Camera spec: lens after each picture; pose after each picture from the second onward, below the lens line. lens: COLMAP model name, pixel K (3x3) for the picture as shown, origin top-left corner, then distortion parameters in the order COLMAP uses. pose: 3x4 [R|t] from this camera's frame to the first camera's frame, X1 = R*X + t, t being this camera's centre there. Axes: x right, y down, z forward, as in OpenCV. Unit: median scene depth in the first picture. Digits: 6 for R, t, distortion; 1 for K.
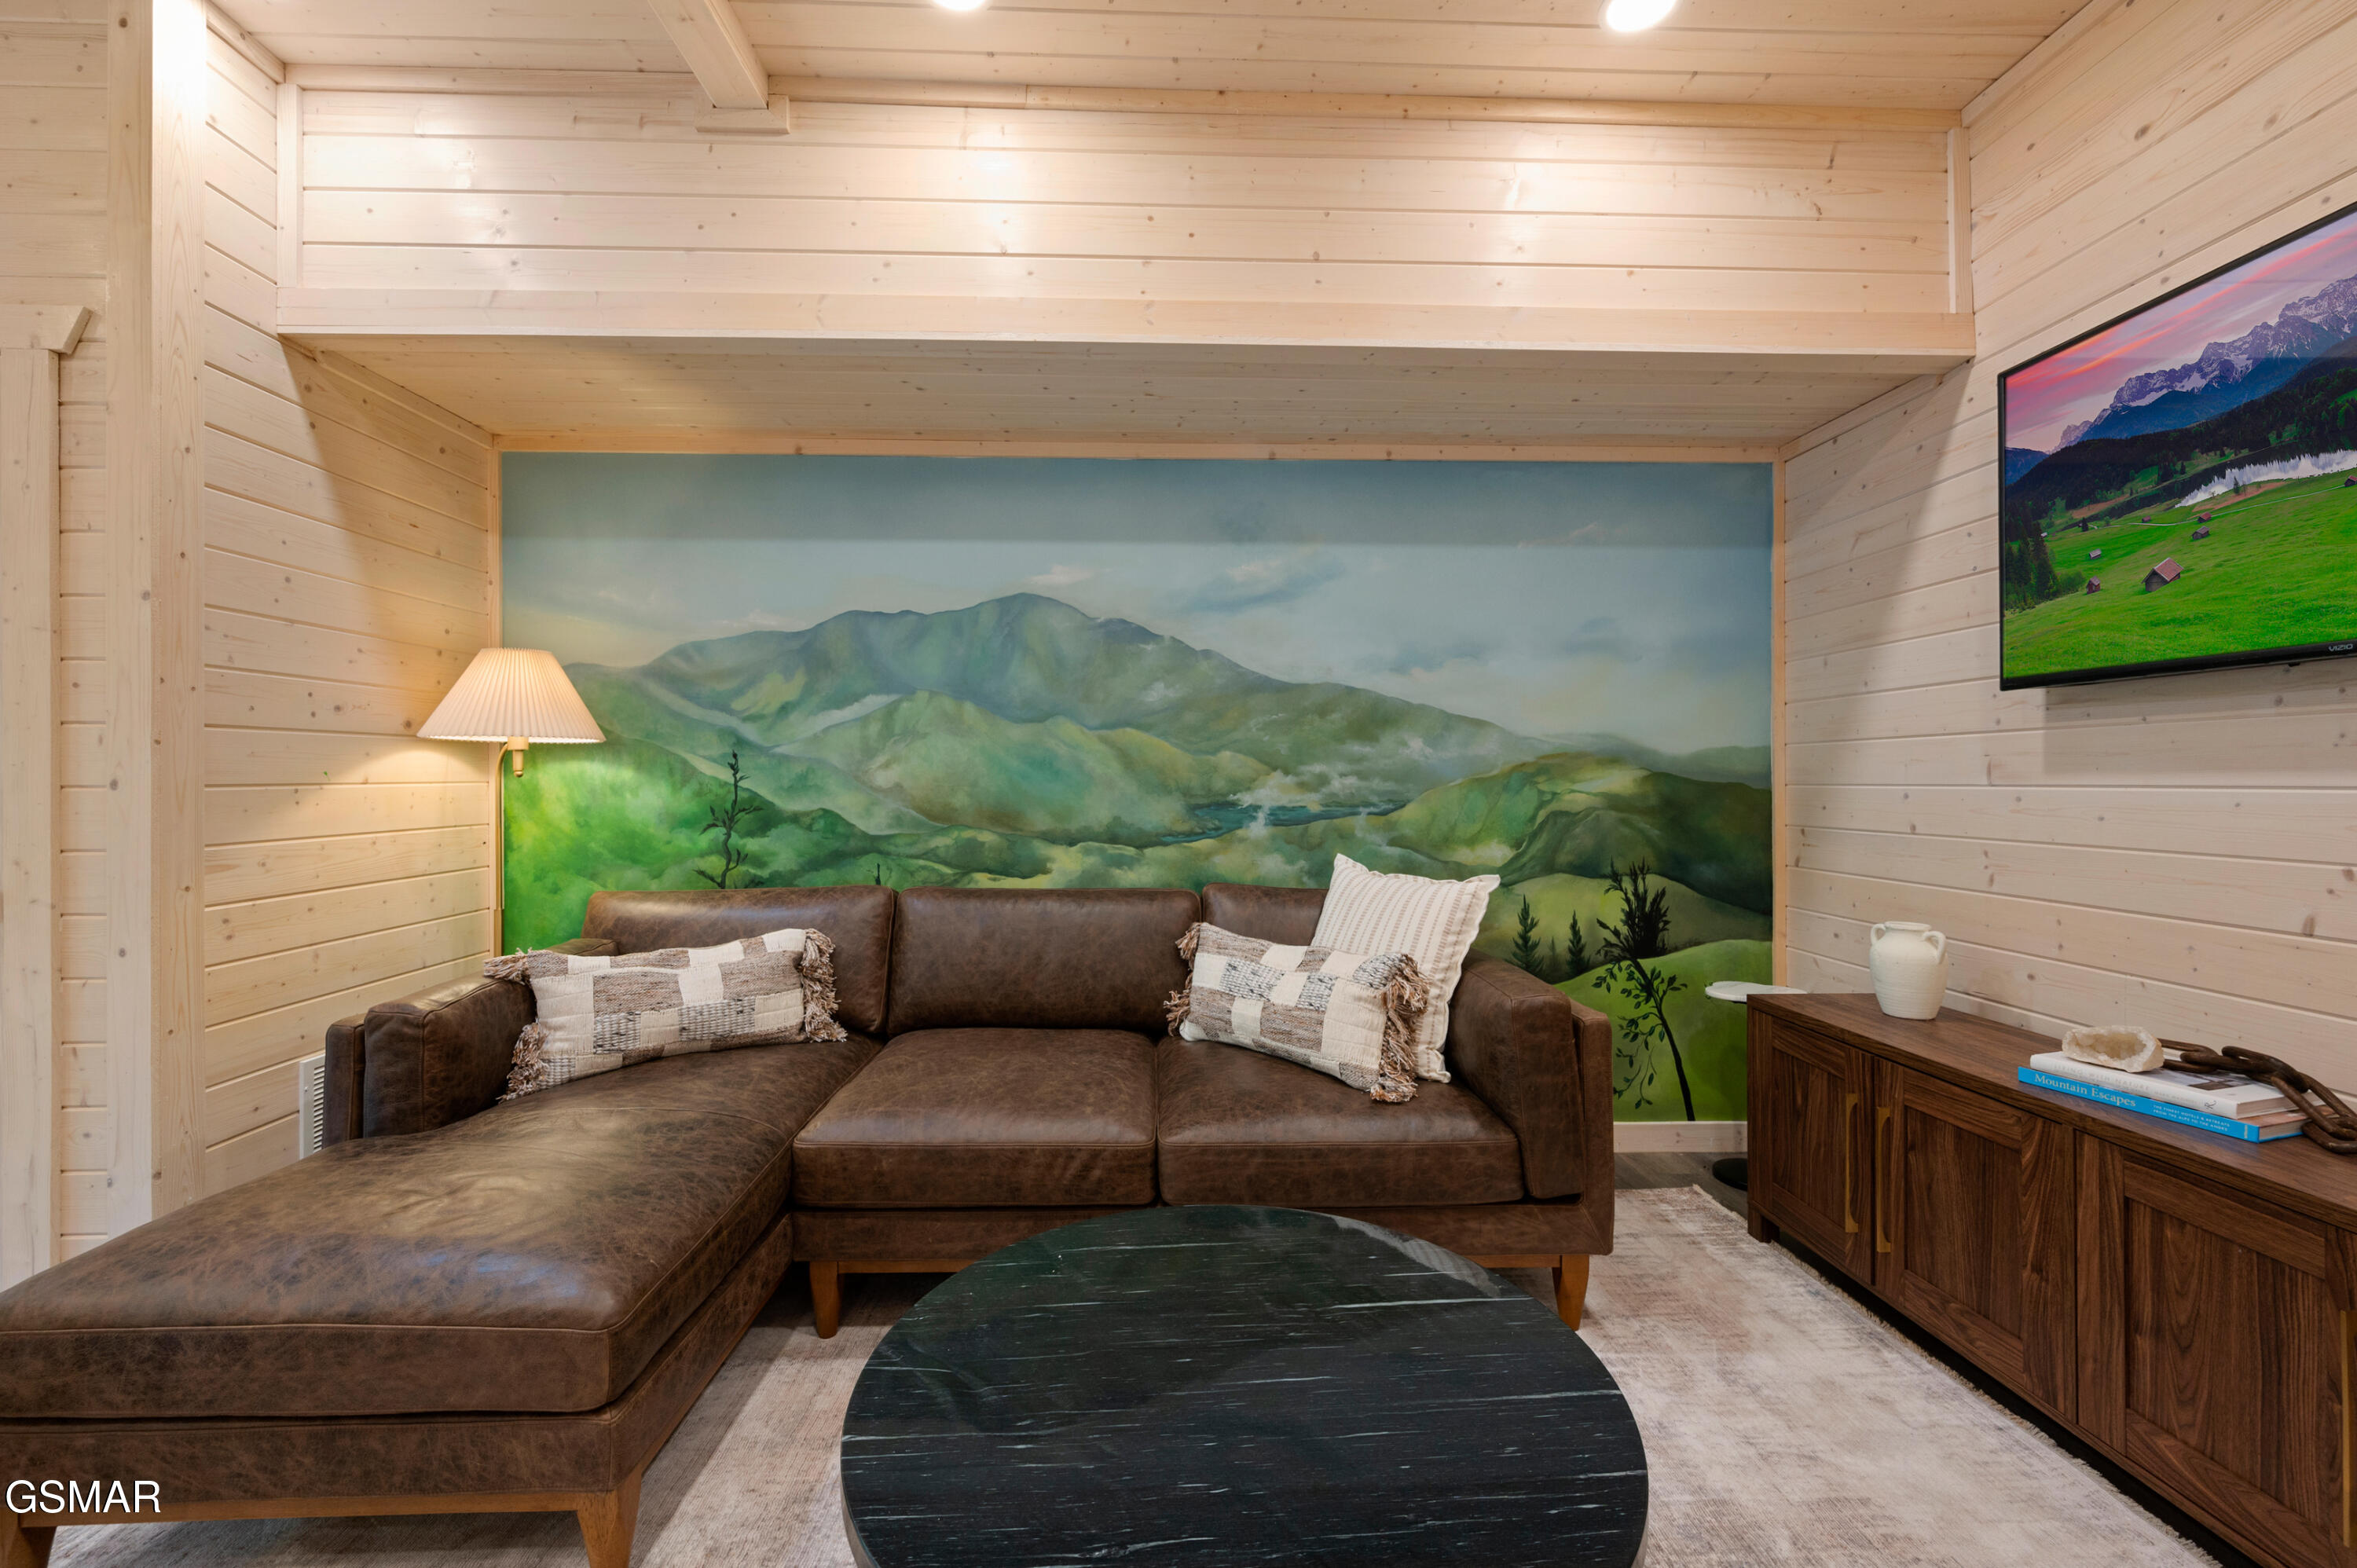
lens RADIAL K [[947.5, 0, 1178.0], [0, 947.5, 774.4], [0, 0, 1]] dist [-0.000449, -0.000618]
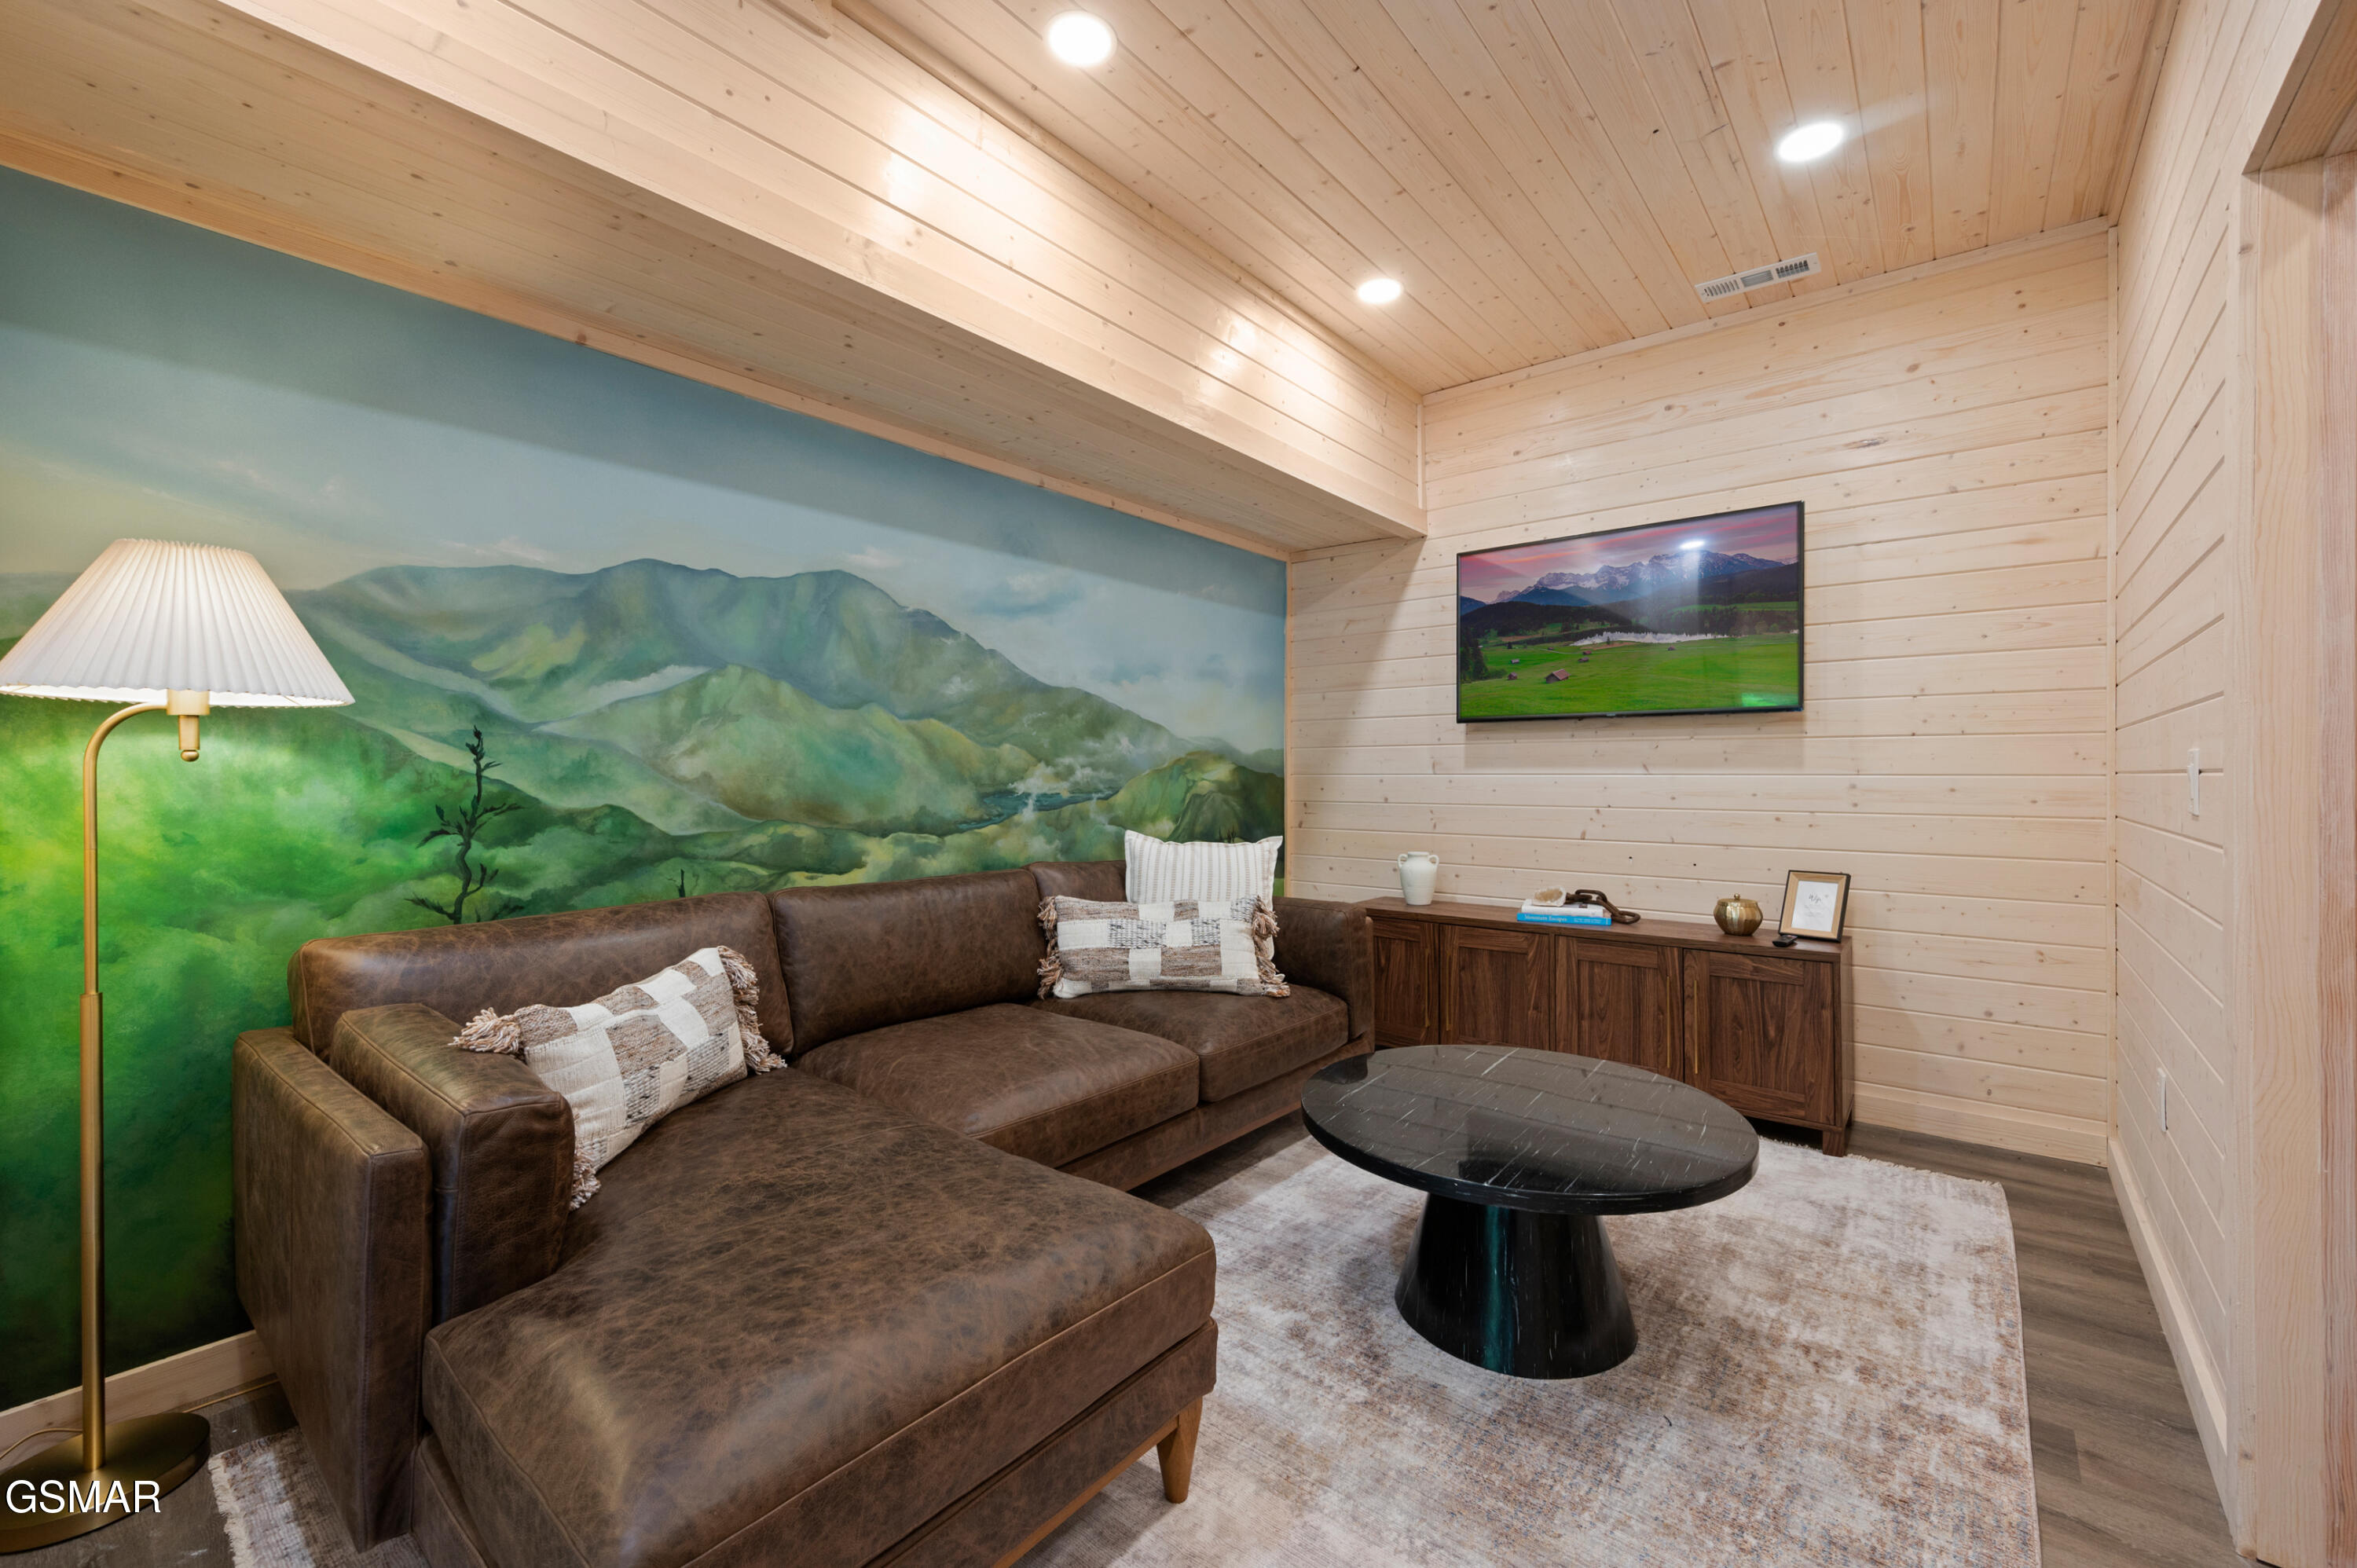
lens RADIAL K [[965.4, 0, 1187.3], [0, 965.4, 772.1], [0, 0, 1]] dist [-0.001164, 0.000024]
pose [[0.652172, 0.001665, 0.758069, -0.667932], [-0.005285, 0.999983, 0.002350, 0.004402], [-0.758053, -0.005539, 0.652170, 0.115993]]
